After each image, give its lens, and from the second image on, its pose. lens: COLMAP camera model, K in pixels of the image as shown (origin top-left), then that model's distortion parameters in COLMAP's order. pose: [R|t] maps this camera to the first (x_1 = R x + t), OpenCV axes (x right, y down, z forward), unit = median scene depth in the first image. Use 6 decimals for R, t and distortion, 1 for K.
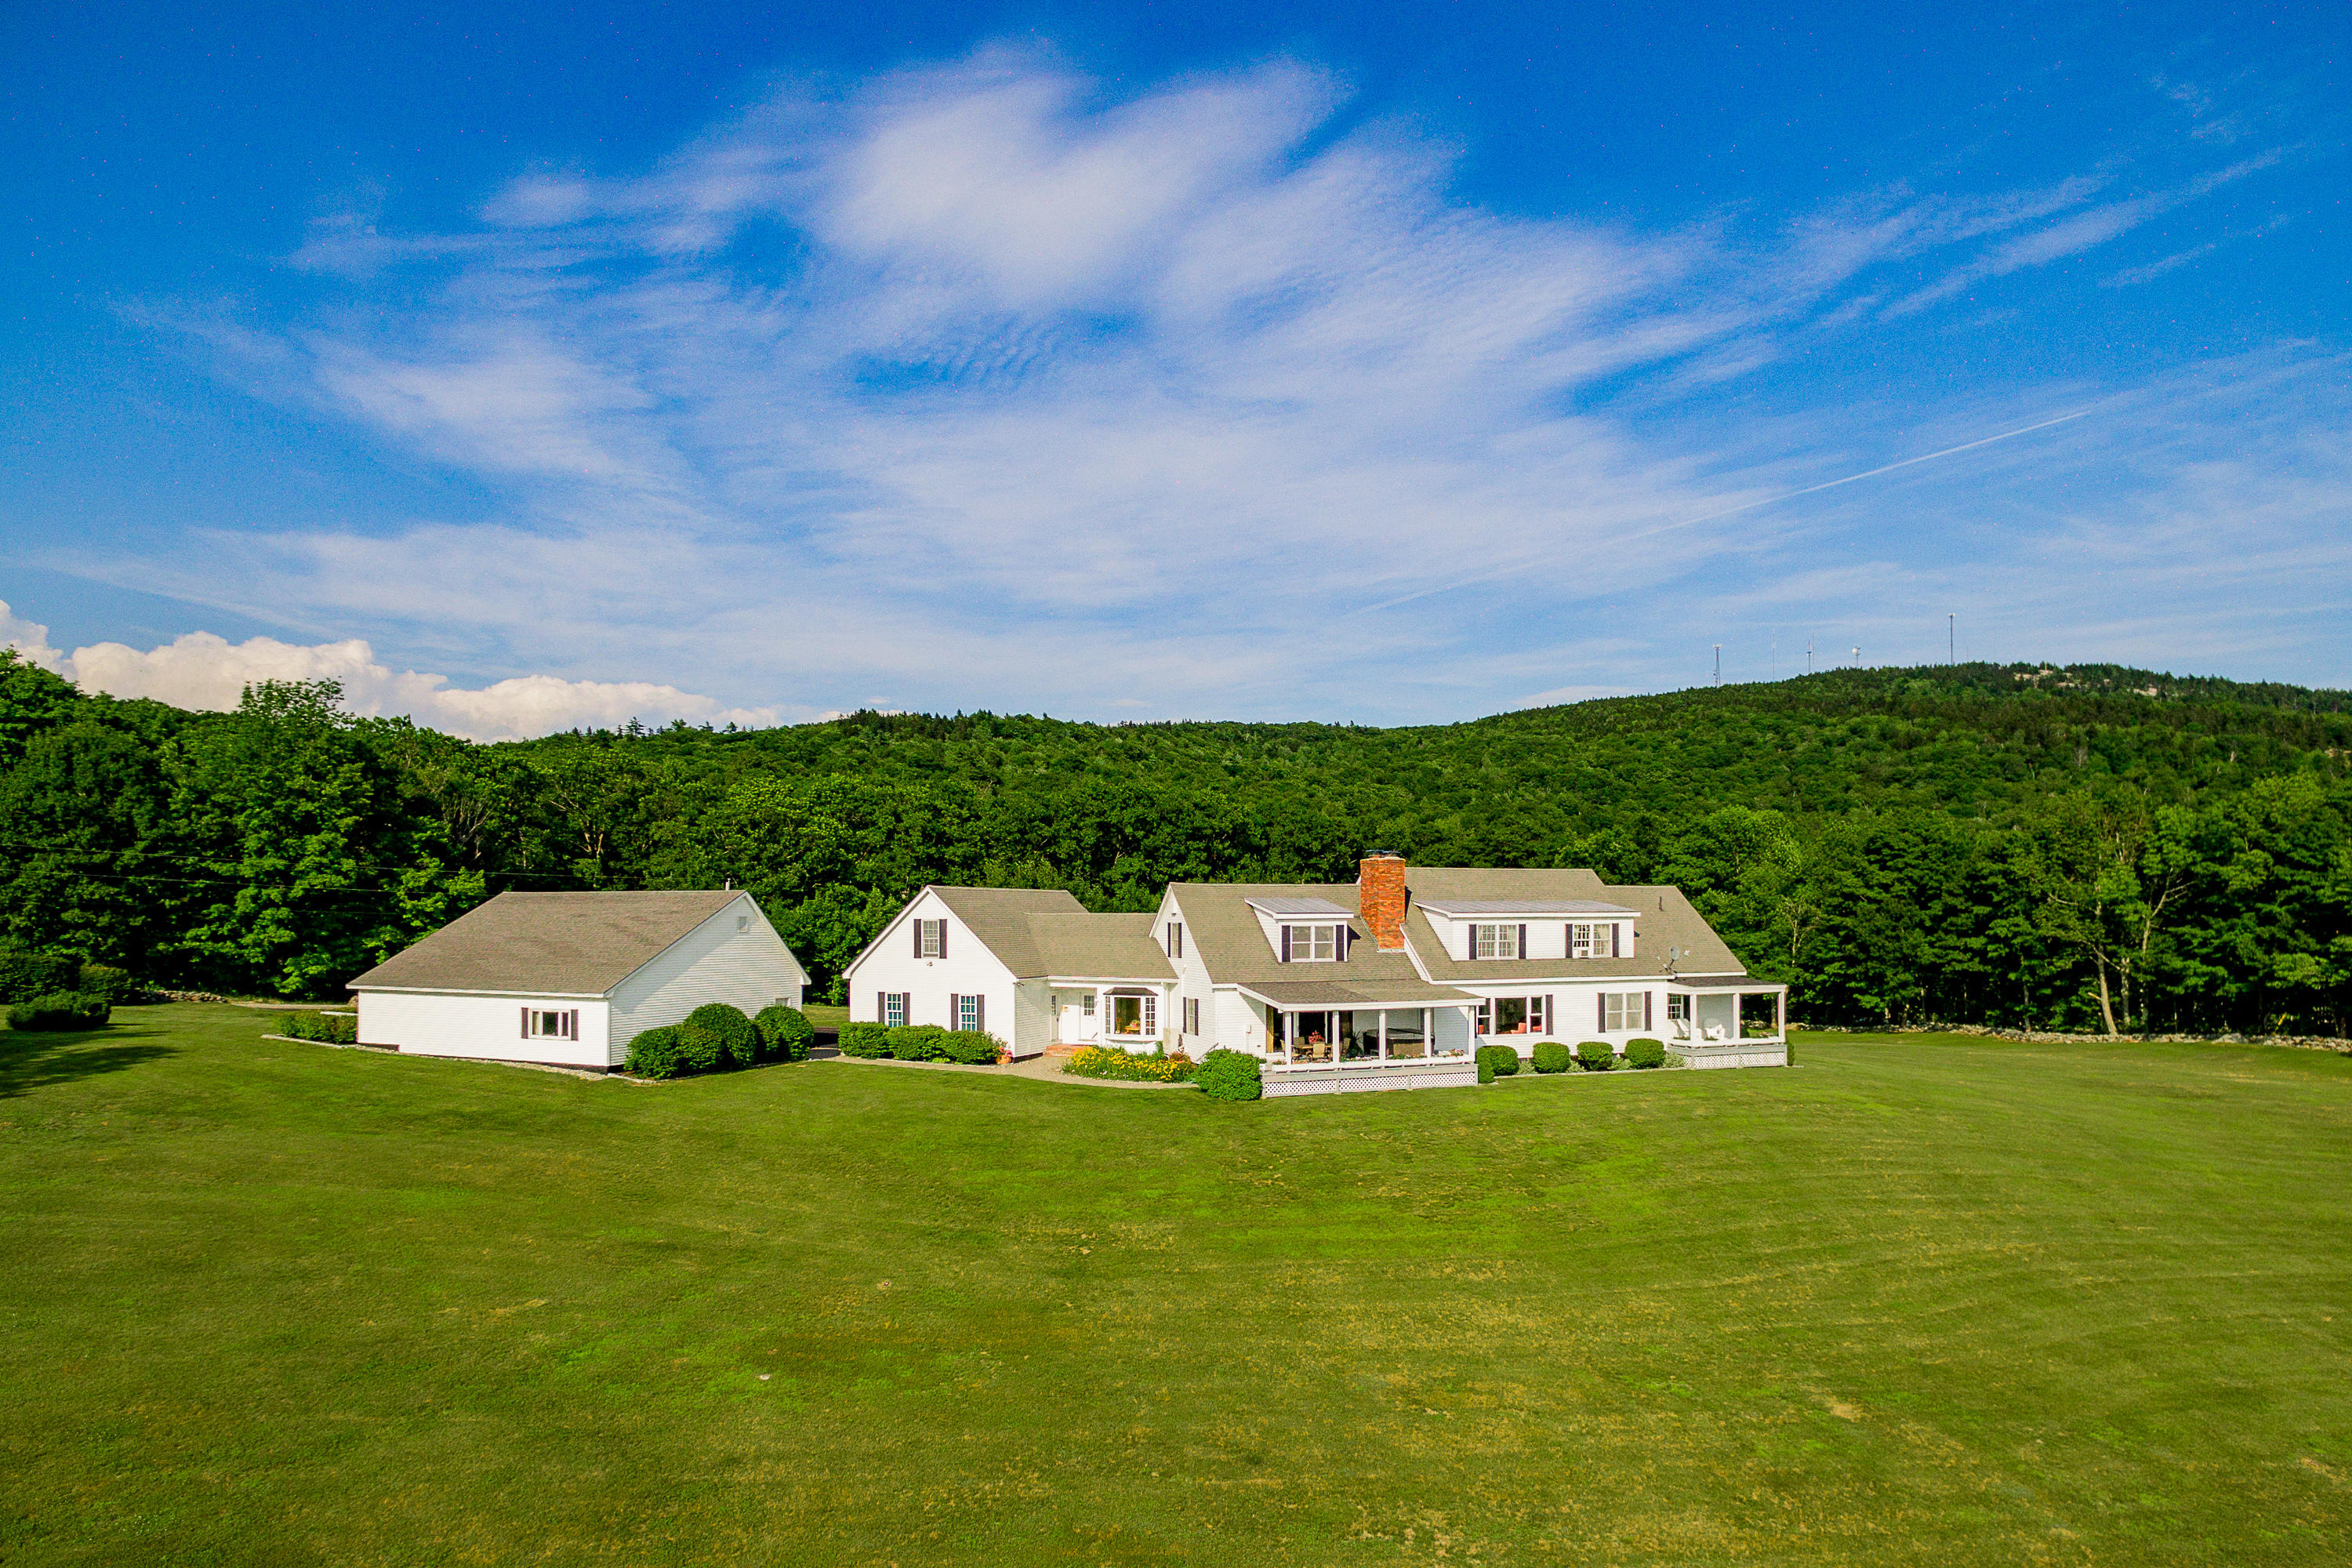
lens RADIAL K [[1358.9, 0, 1170.6], [0, 1358.9, 859.5], [0, 0, 1]] dist [0.002360, -0.000239]
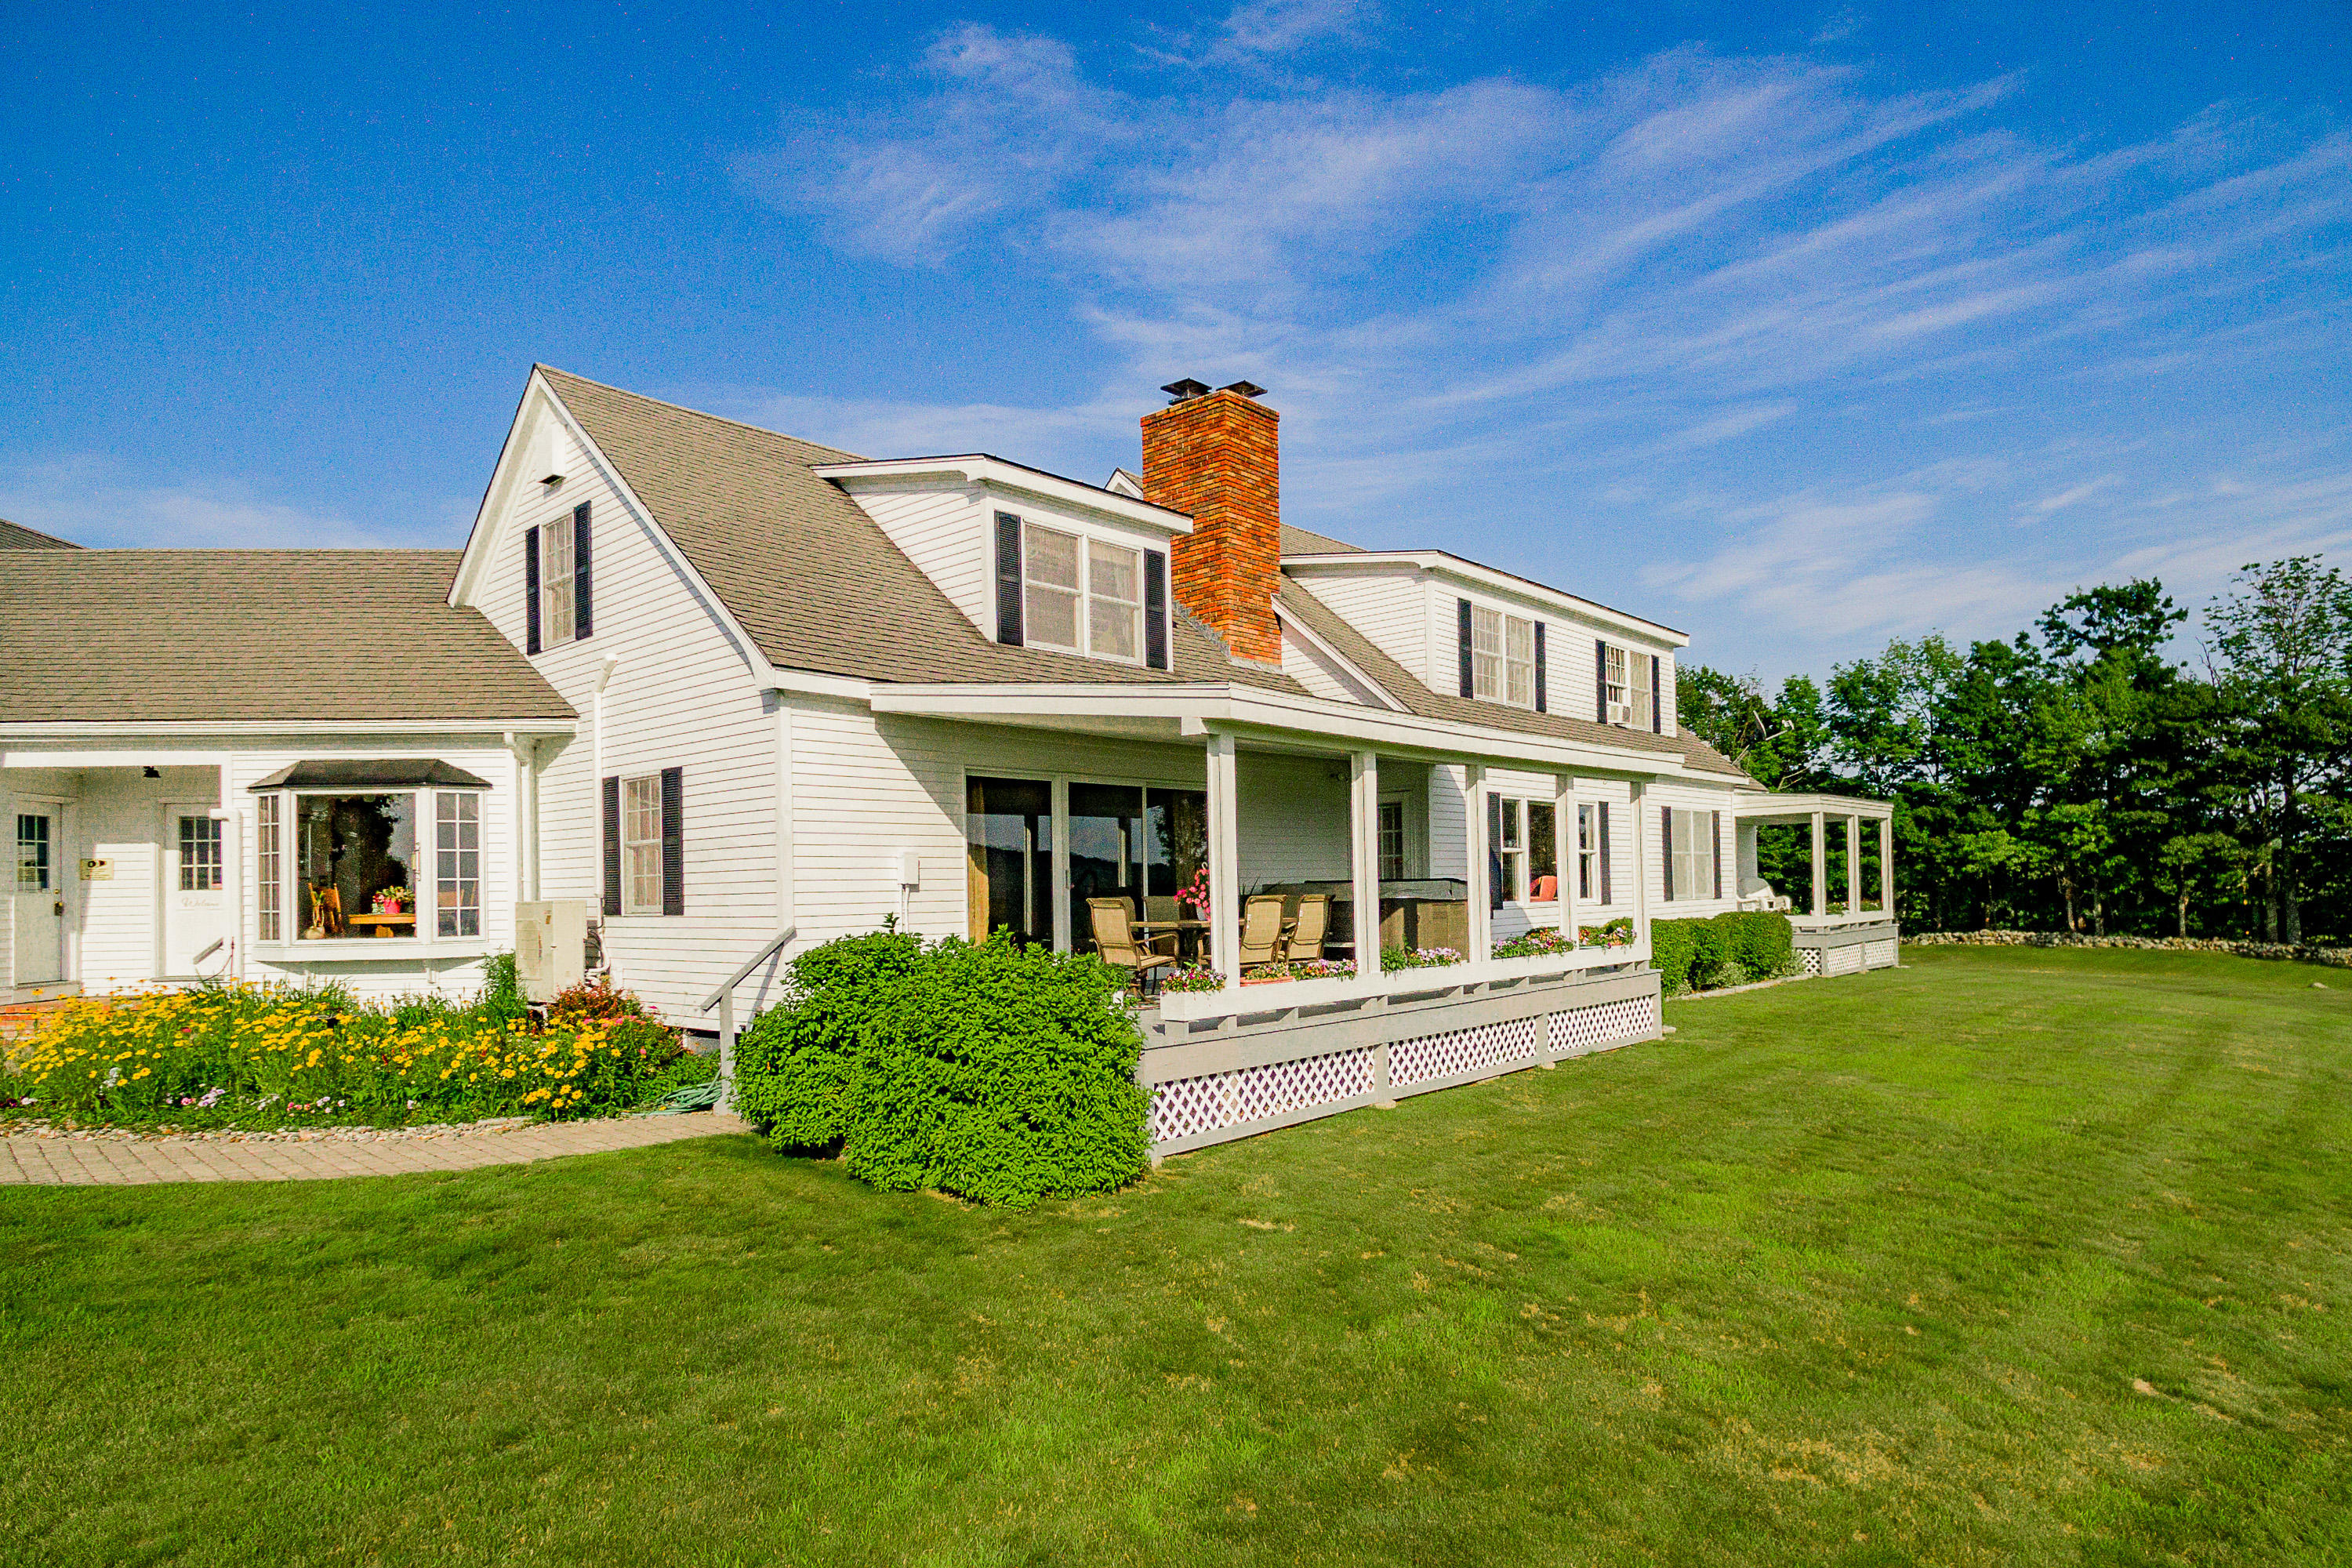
lens RADIAL K [[1358.9, 0, 1170.6], [0, 1358.9, 859.5], [0, 0, 1]] dist [0.002360, -0.000239]
pose [[0.887453, -0.005367, 0.460867, -0.013557], [-0.001510, 0.999893, 0.014552, 0.108080], [-0.460896, -0.013610, 0.887350, 0.690595]]
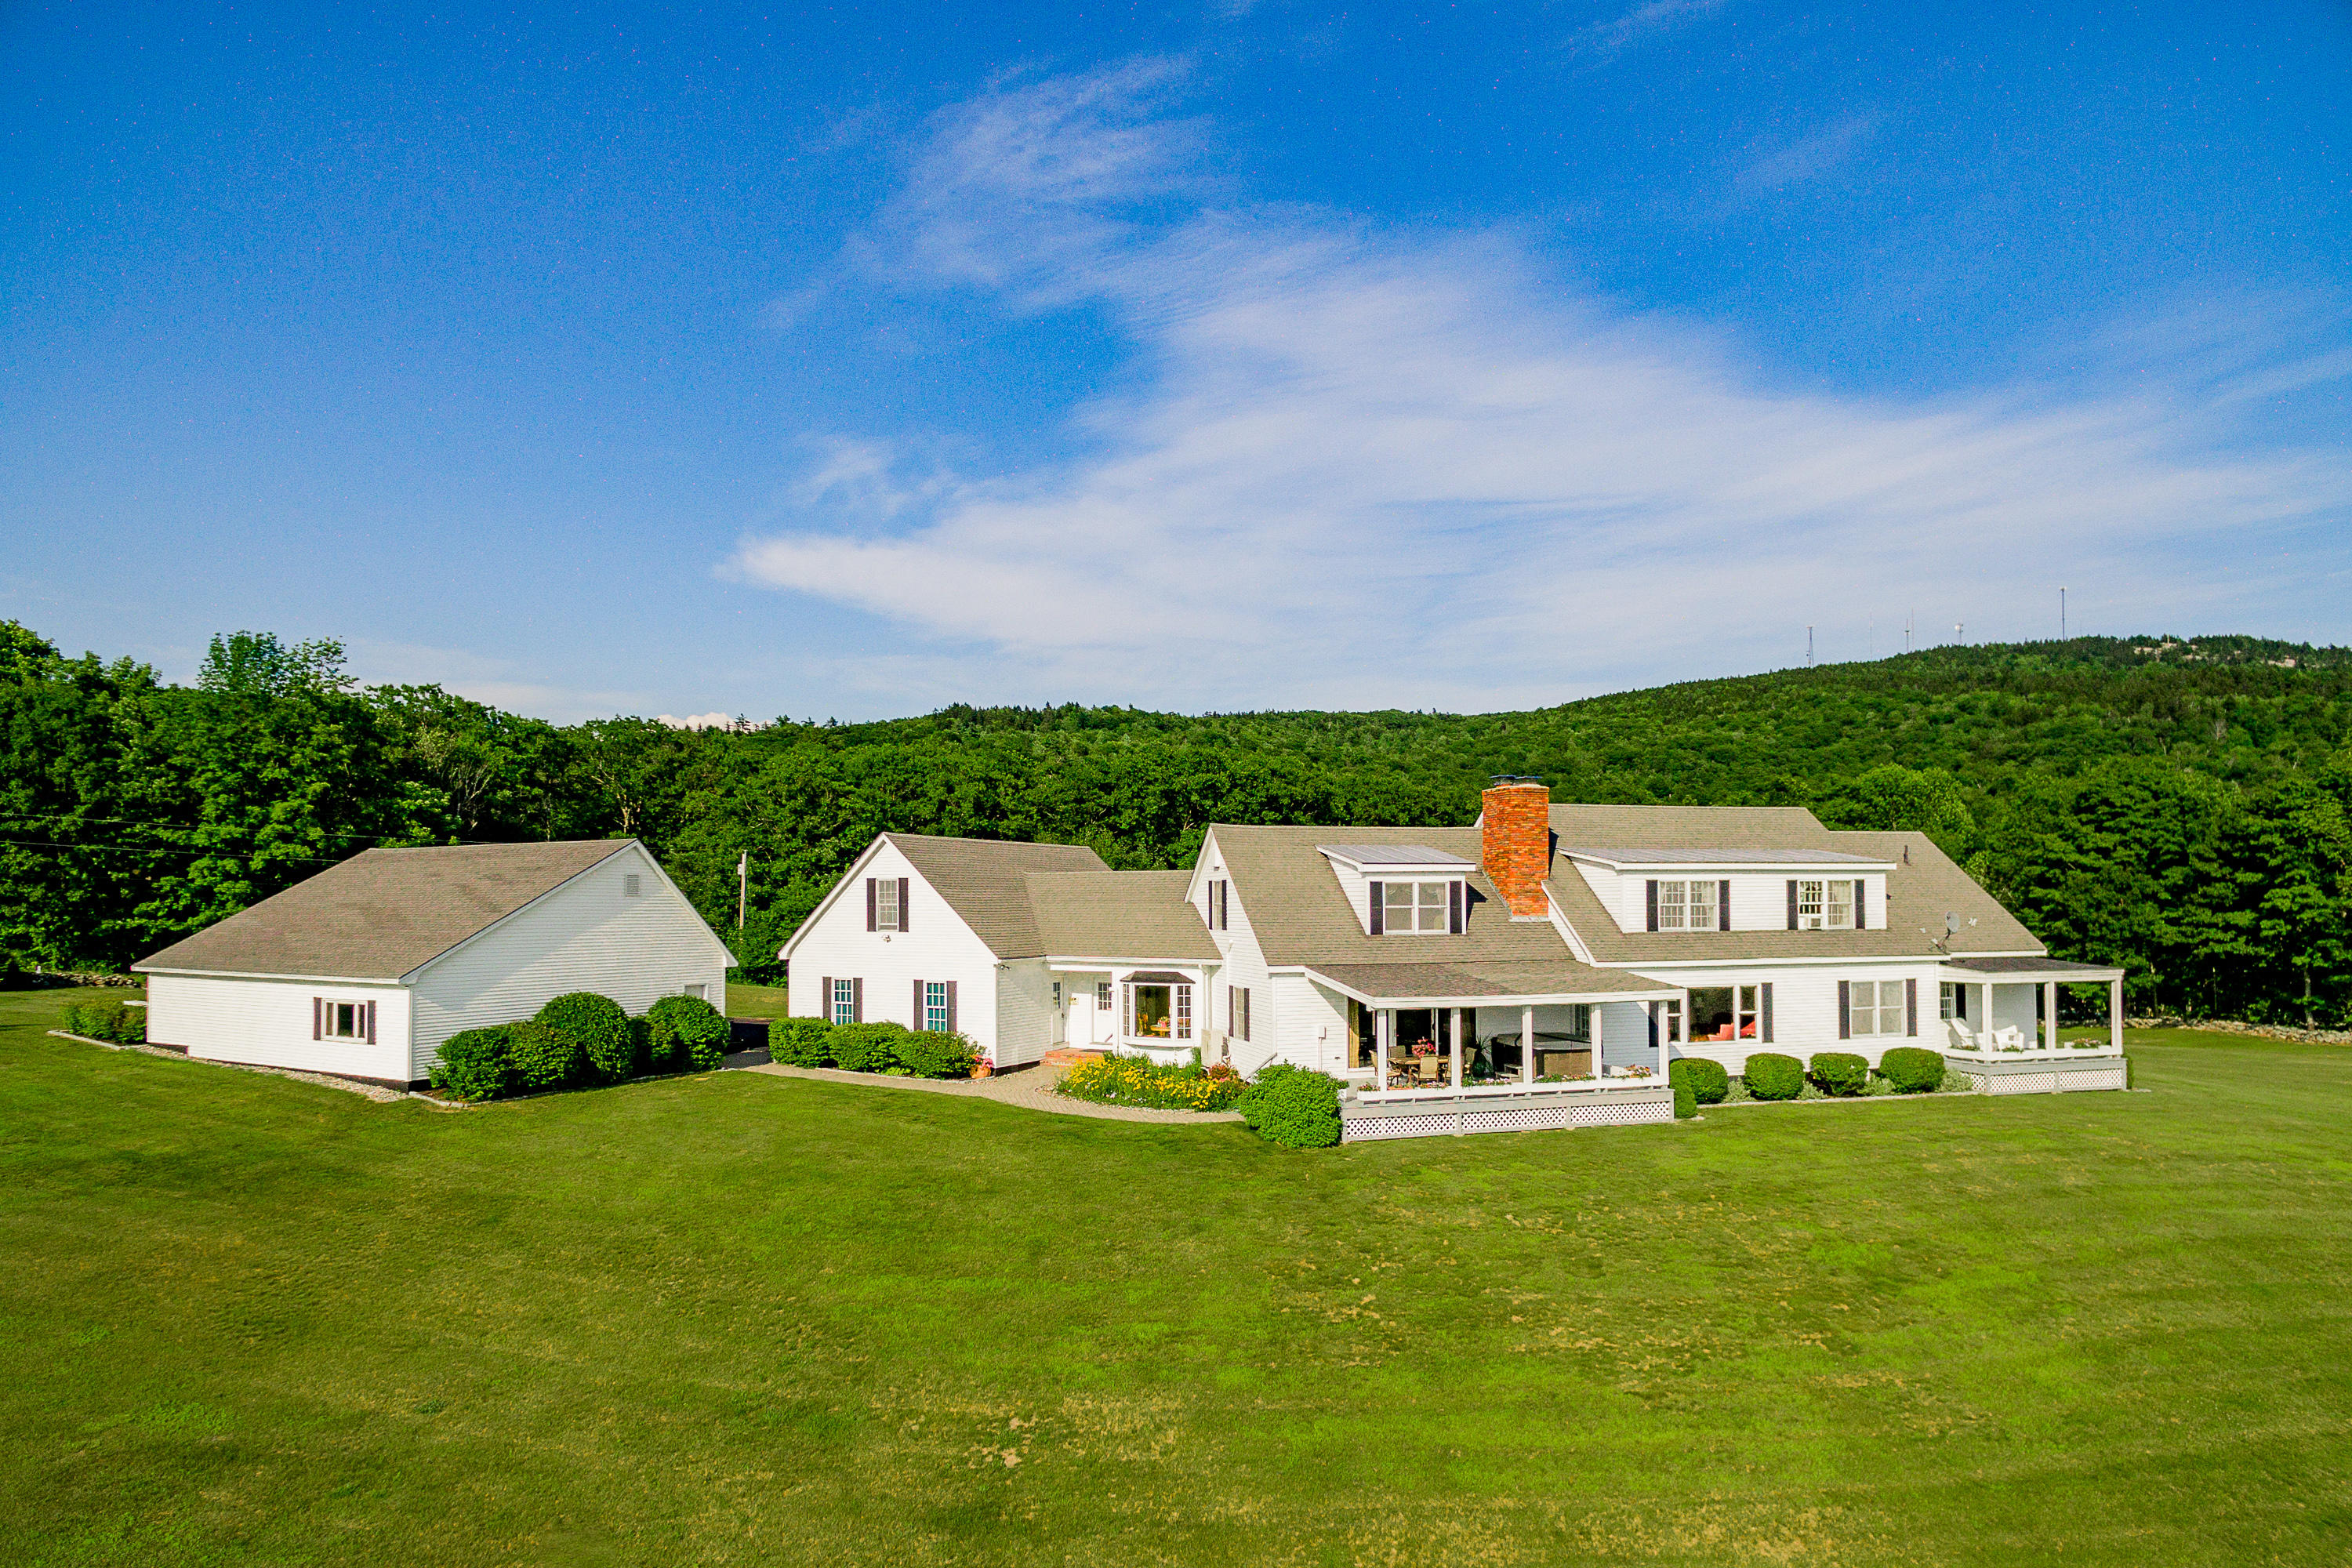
lens RADIAL K [[1296.1, 0, 1170.1], [0, 1296.1, 854.4], [0, 0, 1]] dist [0.003219, 0.001330]
pose [[0.997749, -0.004152, -0.066933, 0.023005], [0.004363, 0.999986, 0.003007, 0.030182], [0.066919, -0.003292, 0.997753, 0.316361]]
